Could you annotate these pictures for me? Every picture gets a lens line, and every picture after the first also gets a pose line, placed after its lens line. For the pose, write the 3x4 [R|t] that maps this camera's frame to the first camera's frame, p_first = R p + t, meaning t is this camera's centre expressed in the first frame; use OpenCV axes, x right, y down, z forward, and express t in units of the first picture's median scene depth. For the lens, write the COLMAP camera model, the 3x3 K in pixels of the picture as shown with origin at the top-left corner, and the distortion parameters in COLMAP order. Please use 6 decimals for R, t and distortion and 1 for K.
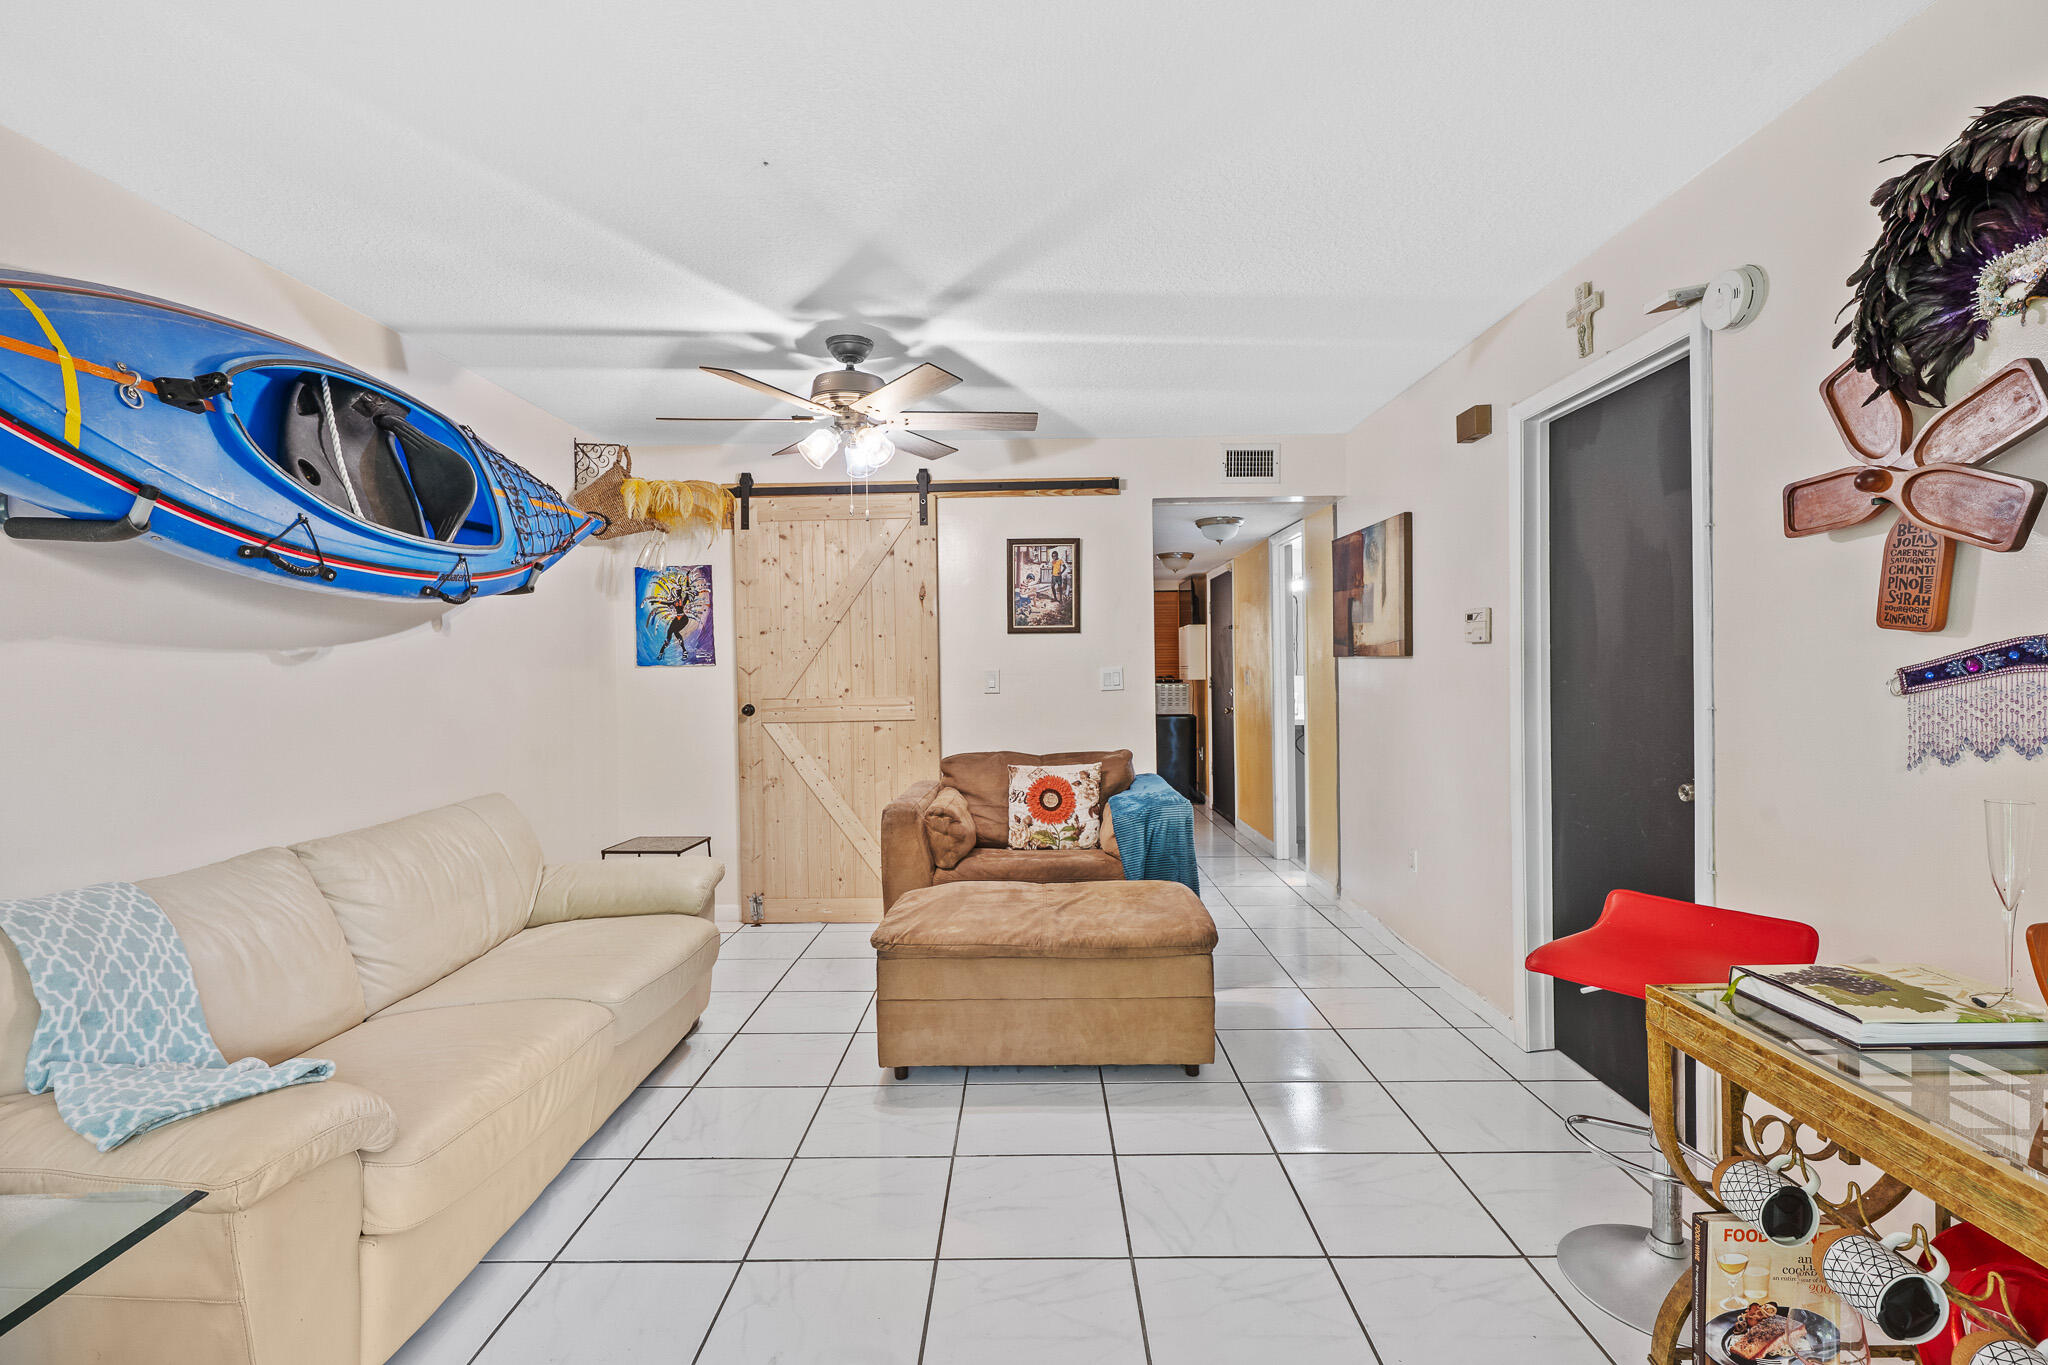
lens RADIAL K [[935.4, 0, 1036.1], [0, 935.4, 673.6], [0, 0, 1]] dist [0.002089, 0.000293]
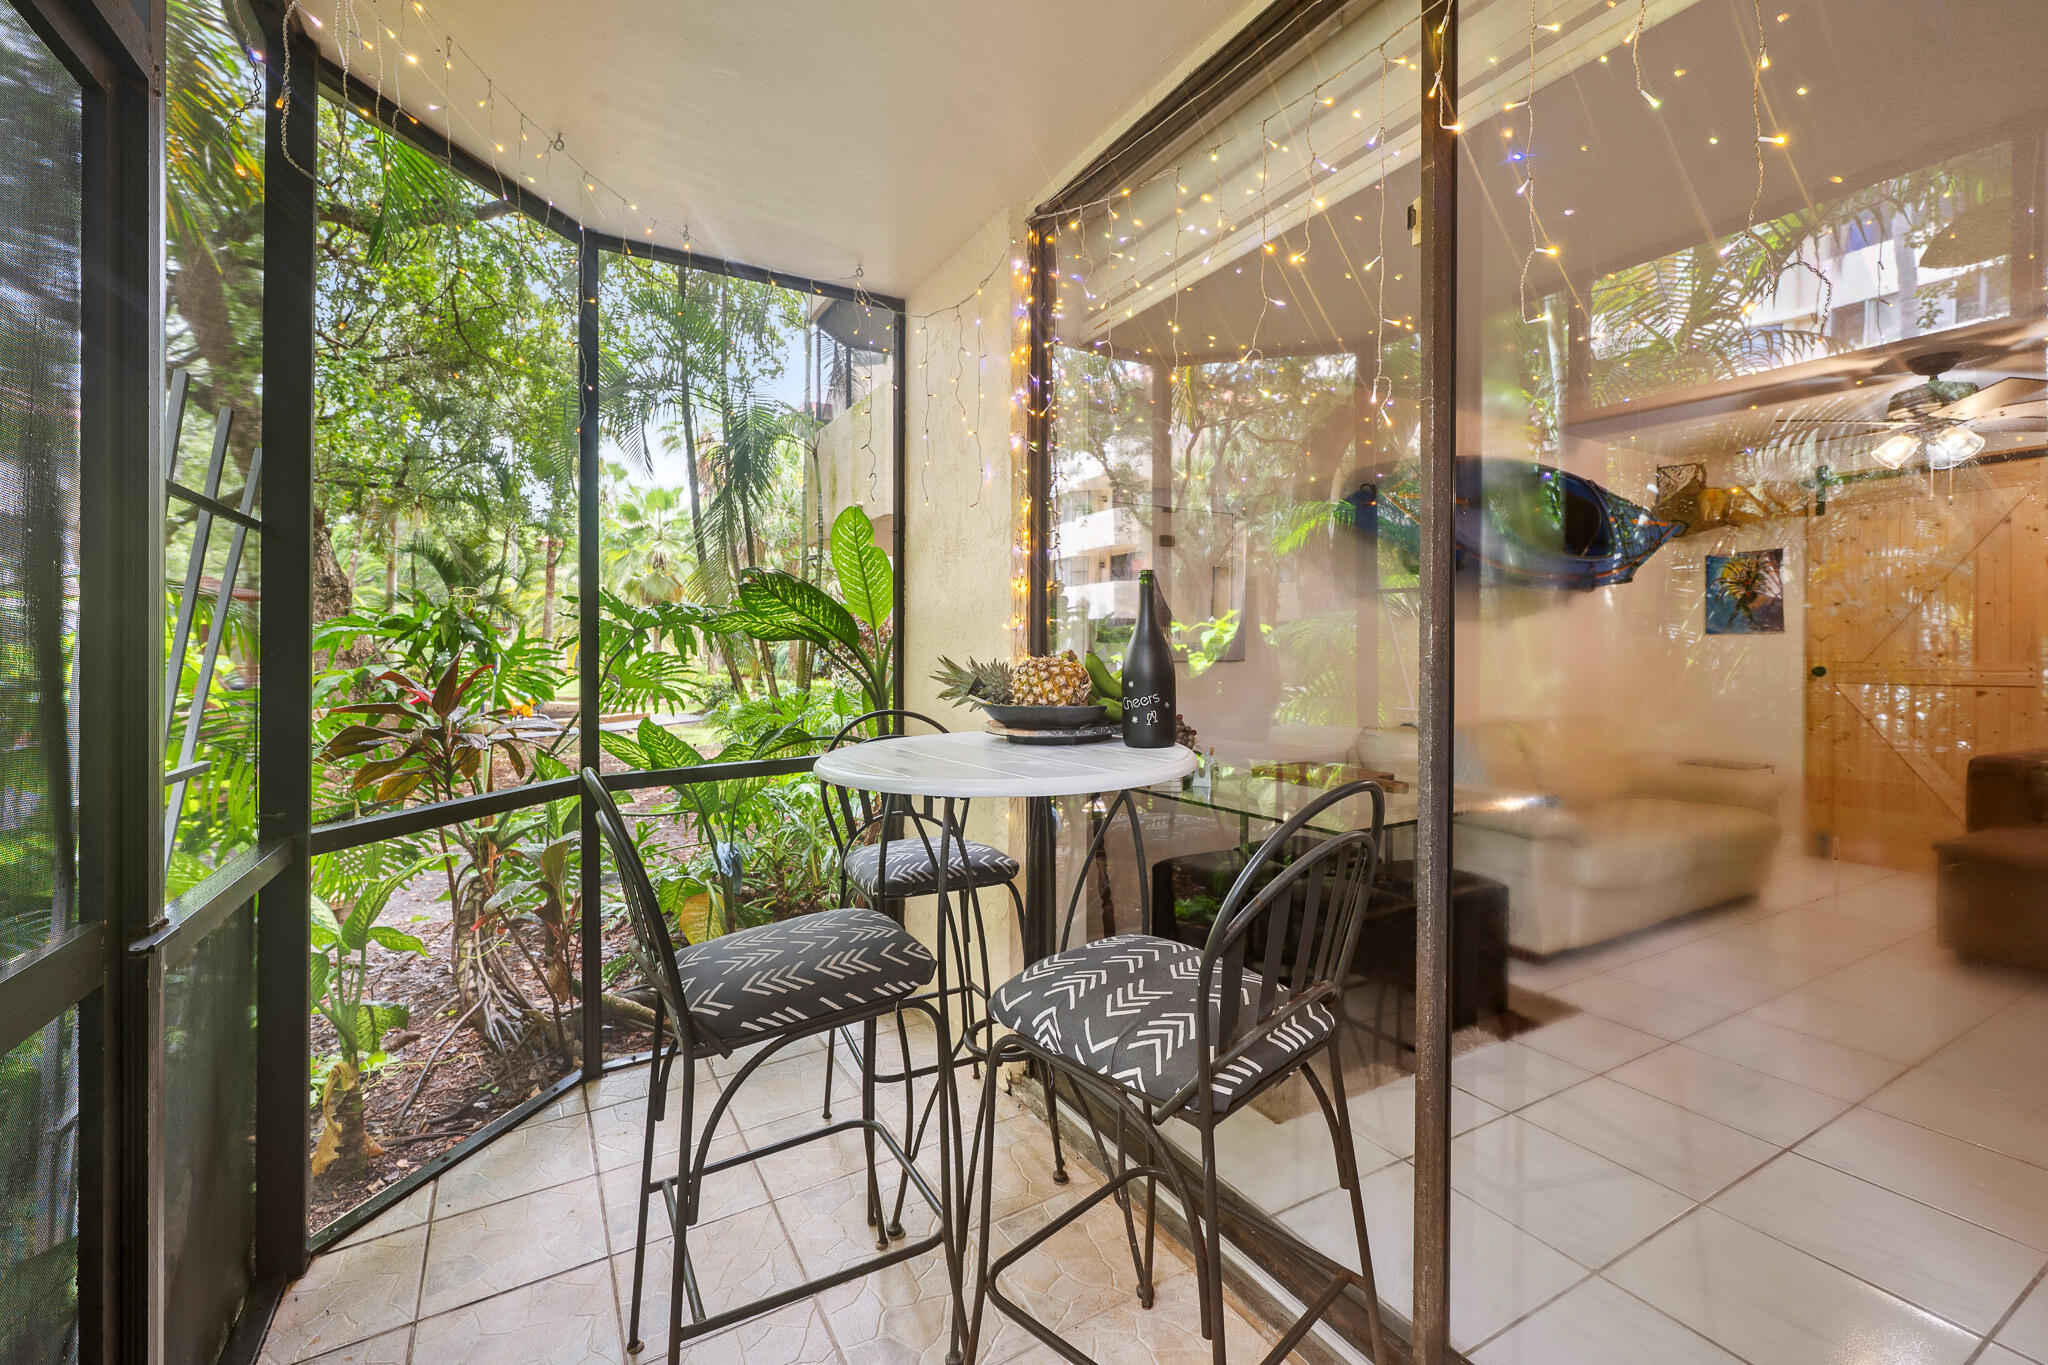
lens RADIAL K [[863.0, 0, 1022.5], [0, 863.0, 656.5], [0, 0, 1]] dist [0.000393, 0.000171]
pose [[0.494892, 0.021821, -0.868680, 0.194041], [-0.015987, 0.999744, 0.016006, 0.028424], [0.868807, 0.005967, 0.495114, -0.563488]]
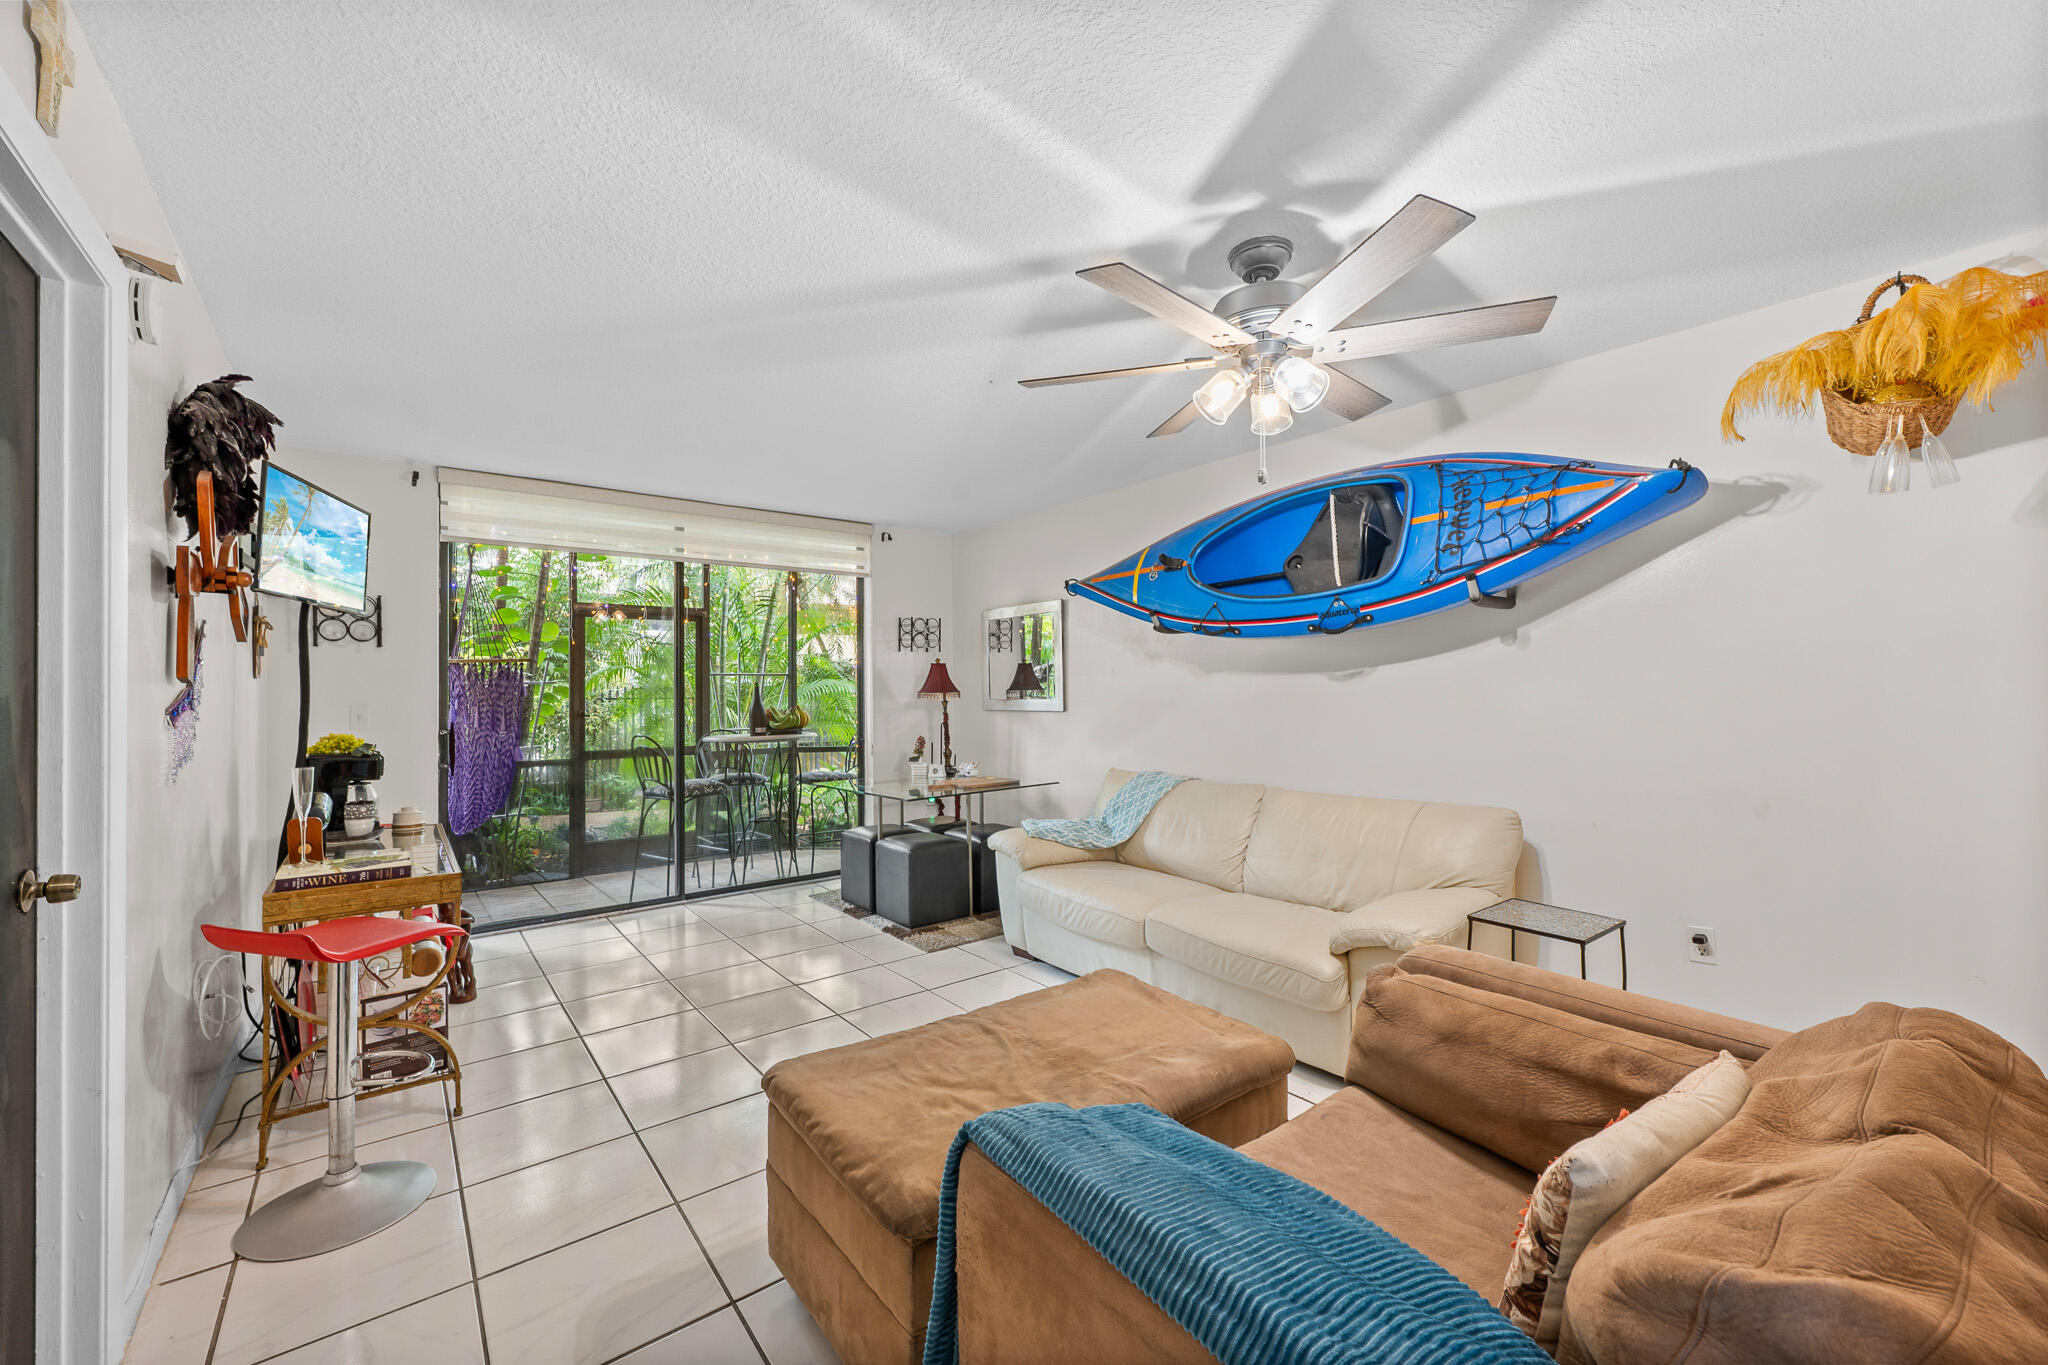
lens RADIAL K [[815.5, 0, 1034.0], [0, 815.5, 675.3], [0, 0, 1]] dist [-0.000229, -0.000253]
pose [[-0.780353, 0.007605, -0.625293, 0.361546], [0.014753, 0.999872, -0.006250, -0.014167], [0.625166, -0.014103, -0.780365, 1.418802]]
